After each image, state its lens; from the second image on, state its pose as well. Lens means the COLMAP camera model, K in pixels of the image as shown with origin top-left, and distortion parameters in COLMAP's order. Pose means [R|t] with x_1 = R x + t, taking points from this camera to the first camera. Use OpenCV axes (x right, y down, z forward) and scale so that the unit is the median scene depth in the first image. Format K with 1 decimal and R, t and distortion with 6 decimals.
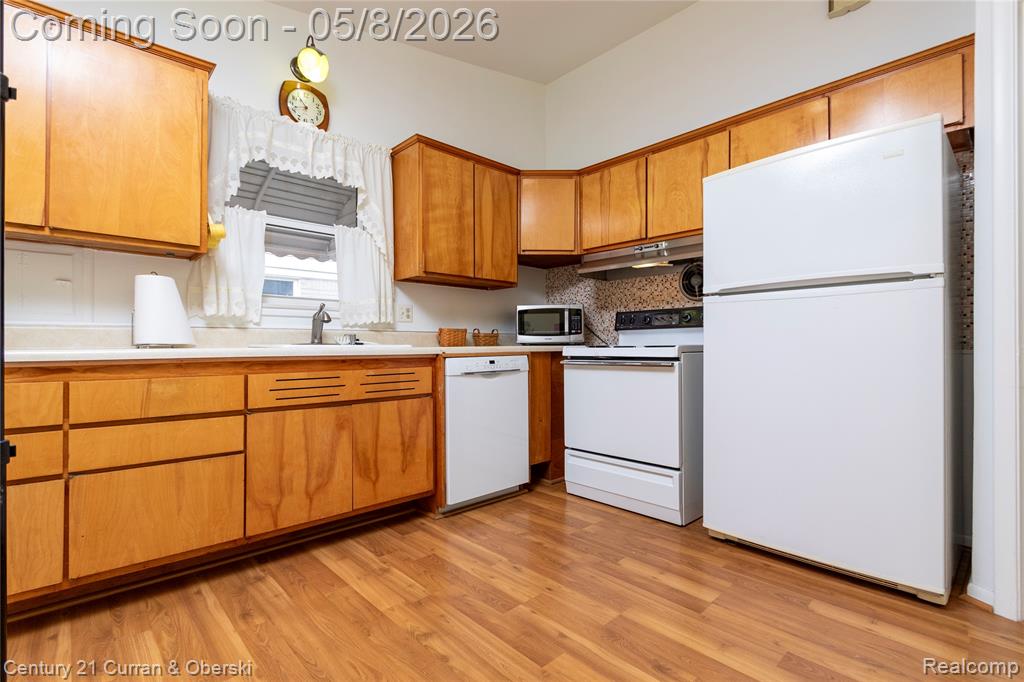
lens RADIAL K [[478.2, 0, 512.0], [0, 478.2, 341.0], [0, 0, 1]] dist [-0.001035, 0.000195]
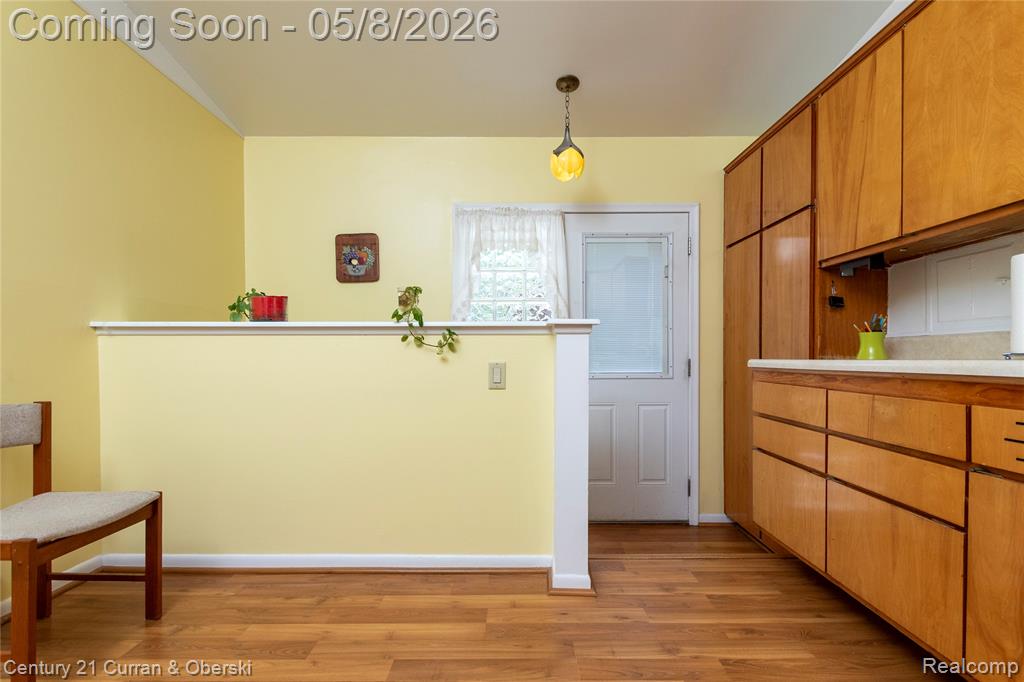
lens RADIAL K [[477.1, 0, 517.6], [0, 477.1, 358.0], [0, 0, 1]] dist [-0.001332, -0.000448]
pose [[-0.681328, 0.006506, -0.731950, 0.213910], [0.010105, 0.999949, -0.000518, 0.004933], [0.731909, -0.007749, -0.681359, 0.785188]]
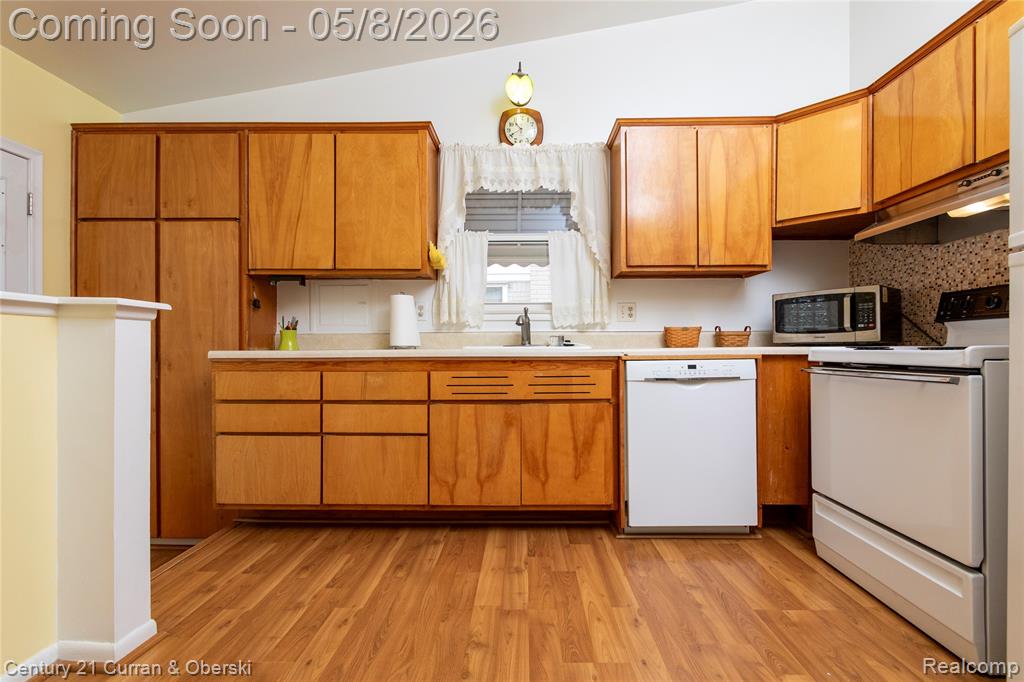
lens RADIAL K [[478.2, 0, 512.0], [0, 478.2, 341.0], [0, 0, 1]] dist [-0.001035, 0.000195]
pose [[0.713101, -0.007671, -0.701019, 0.352514], [0.008855, 0.999959, -0.001935, -0.001789], [0.701005, -0.004828, 0.713140, 0.223430]]
